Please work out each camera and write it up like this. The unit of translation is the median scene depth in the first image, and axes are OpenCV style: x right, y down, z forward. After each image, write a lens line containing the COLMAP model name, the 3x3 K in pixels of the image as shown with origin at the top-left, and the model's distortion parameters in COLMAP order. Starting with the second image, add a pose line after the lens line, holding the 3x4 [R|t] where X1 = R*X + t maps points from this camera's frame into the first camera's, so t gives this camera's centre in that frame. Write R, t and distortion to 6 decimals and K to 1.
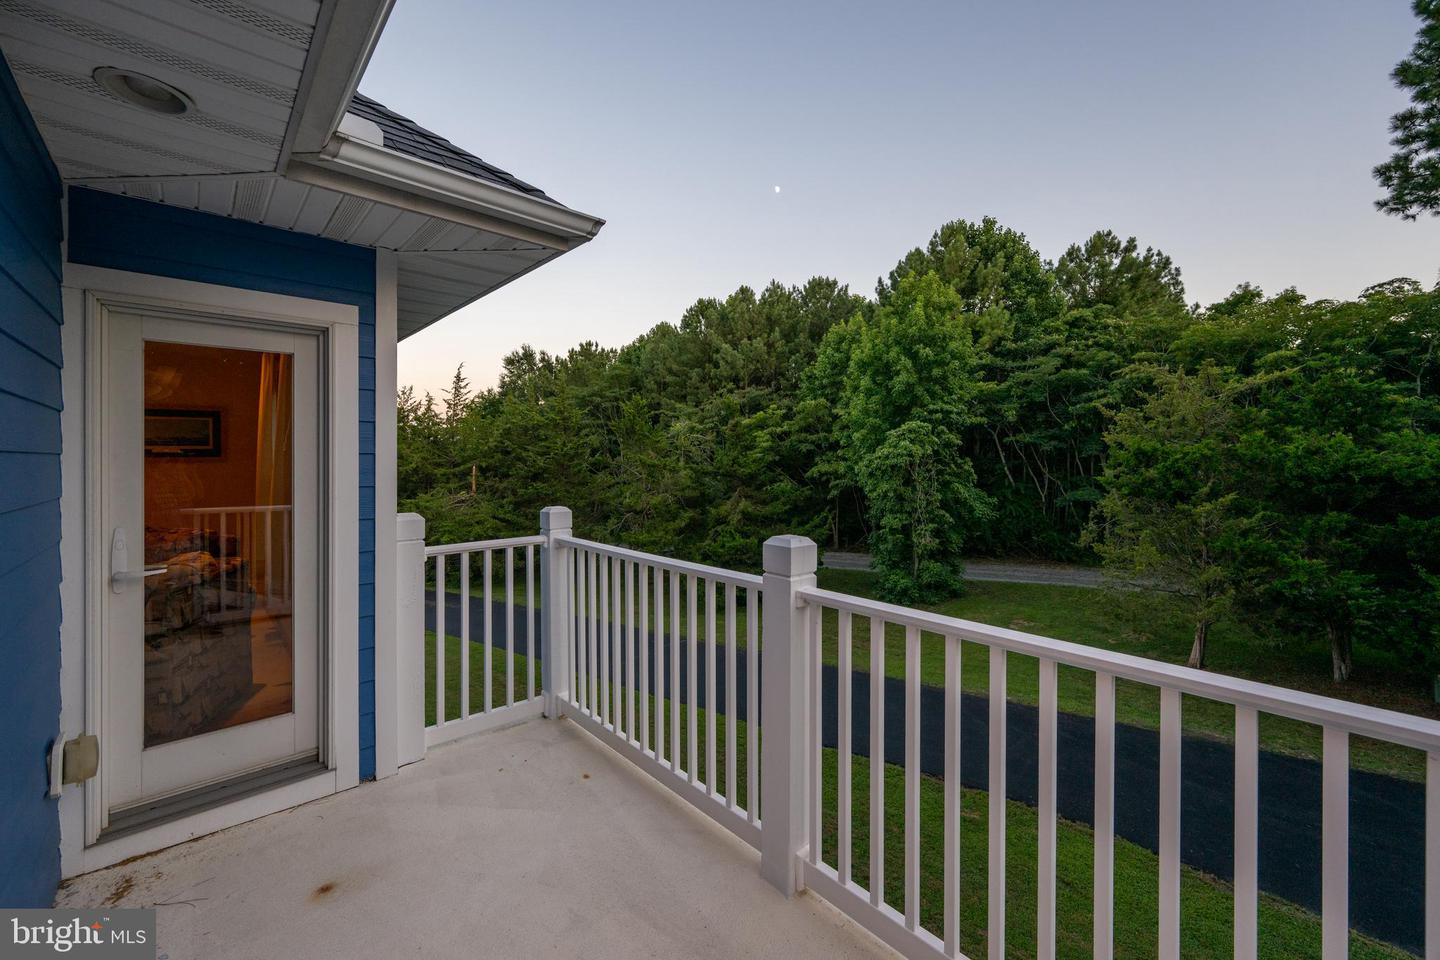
lens RADIAL K [[567.3, 0, 716.9], [0, 567.3, 454.2], [0, 0, 1]] dist [-0.000379, 0.000948]
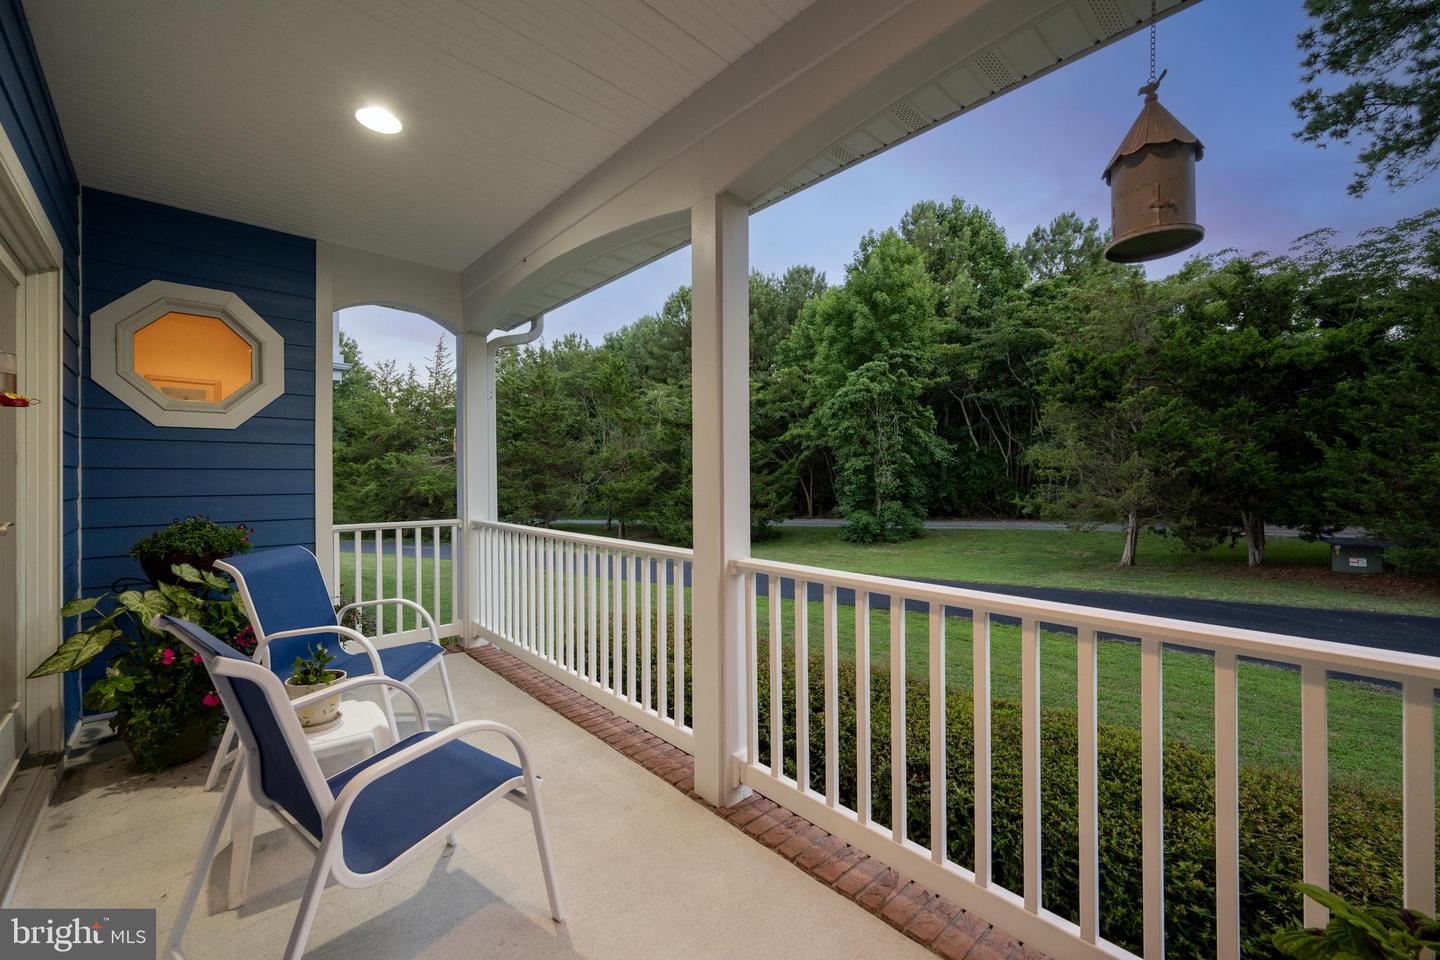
lens RADIAL K [[567.3, 0, 718.8], [0, 567.3, 480.4], [0, 0, 1]] dist [-0.000379, 0.000948]
pose [[0.999889, 0.000785, 0.014859, 0.033764], [-0.000707, 0.999986, -0.005242, 0.121727], [-0.014863, 0.005231, 0.999876, -0.029913]]
